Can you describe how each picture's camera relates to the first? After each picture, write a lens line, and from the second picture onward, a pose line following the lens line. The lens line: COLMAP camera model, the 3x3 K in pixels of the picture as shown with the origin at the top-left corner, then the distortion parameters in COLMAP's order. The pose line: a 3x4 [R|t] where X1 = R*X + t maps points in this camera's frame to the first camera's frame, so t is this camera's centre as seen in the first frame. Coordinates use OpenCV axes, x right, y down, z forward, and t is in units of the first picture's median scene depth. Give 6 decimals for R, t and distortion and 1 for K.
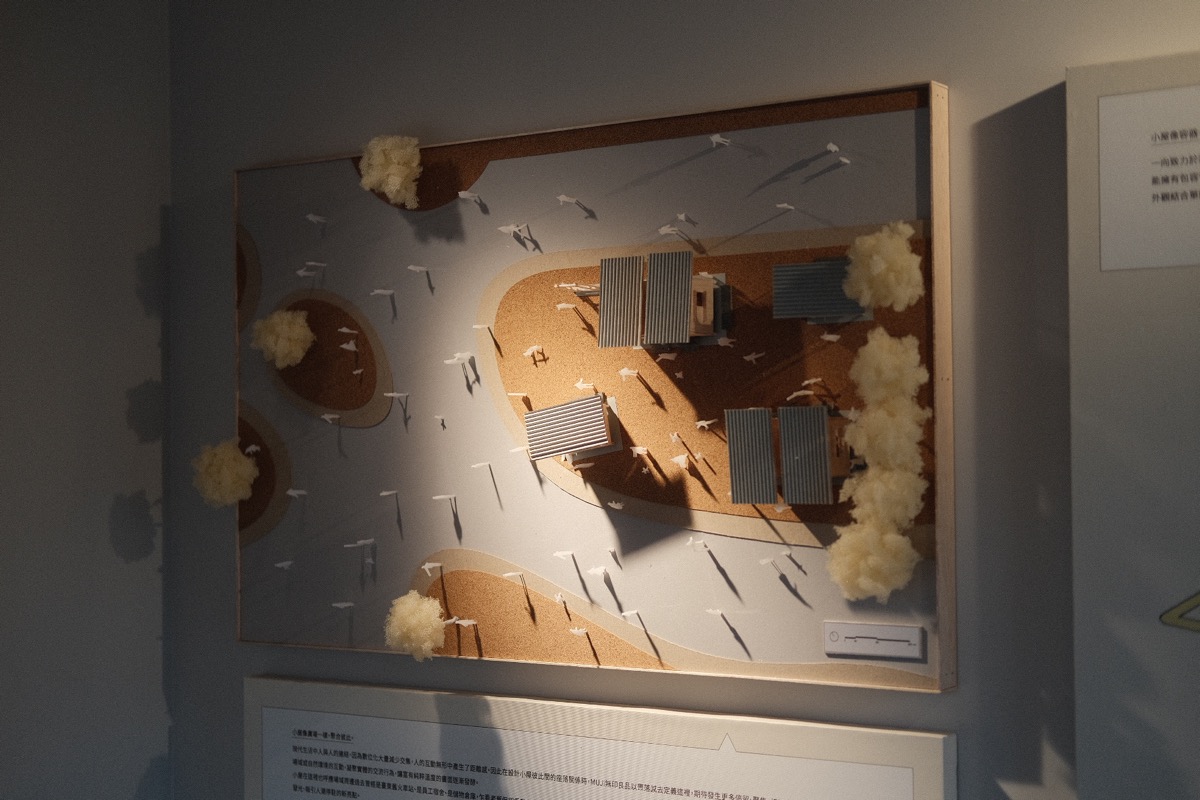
lens RADIAL K [[1889.9, 0, 600.0], [0, 1889.9, 400.0], [0, 0, 1]] dist [0.038332, 0.080010]
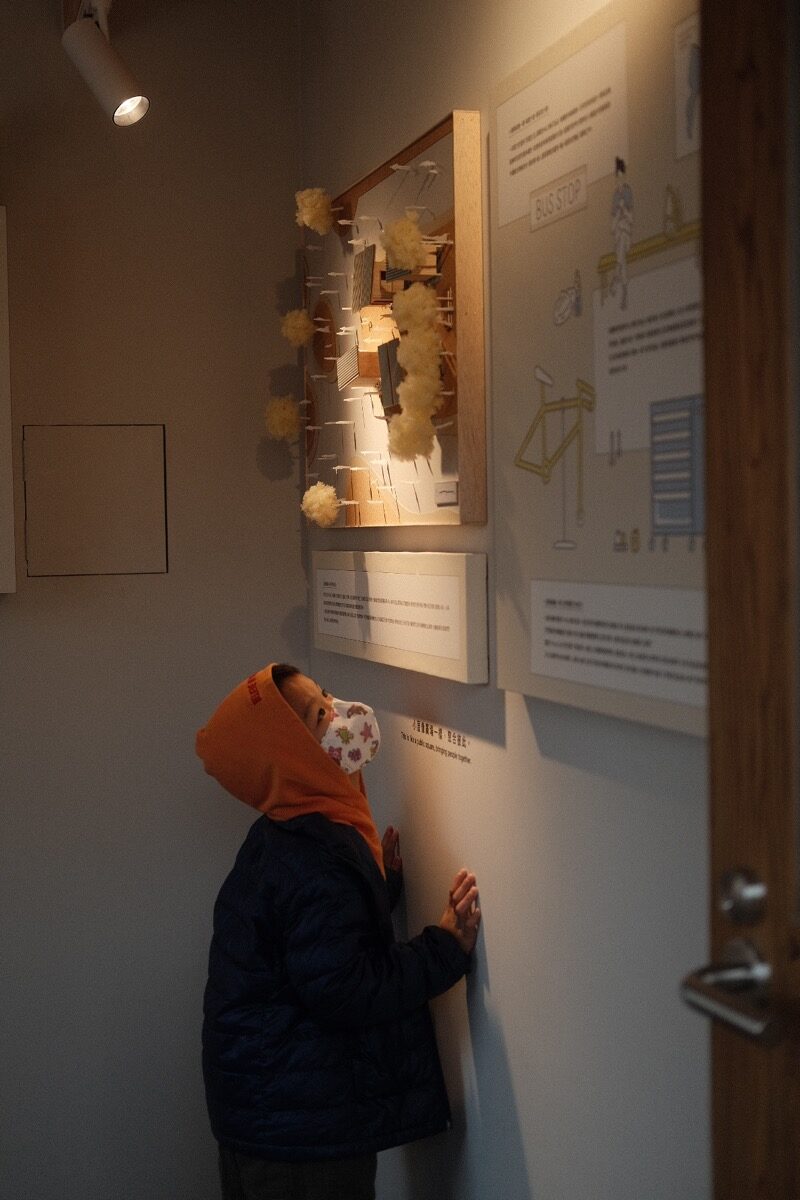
lens RADIAL K [[1889.9, 0, 400.0], [0, 1889.9, 600.0], [0, 0, 1]] dist [0.038332, 0.080010]
pose [[0.758262, 0.017064, -0.651727, 0.964298], [0.025775, 0.998091, 0.056122, 0.111285], [0.651440, -0.059353, 0.756375, -0.142403]]
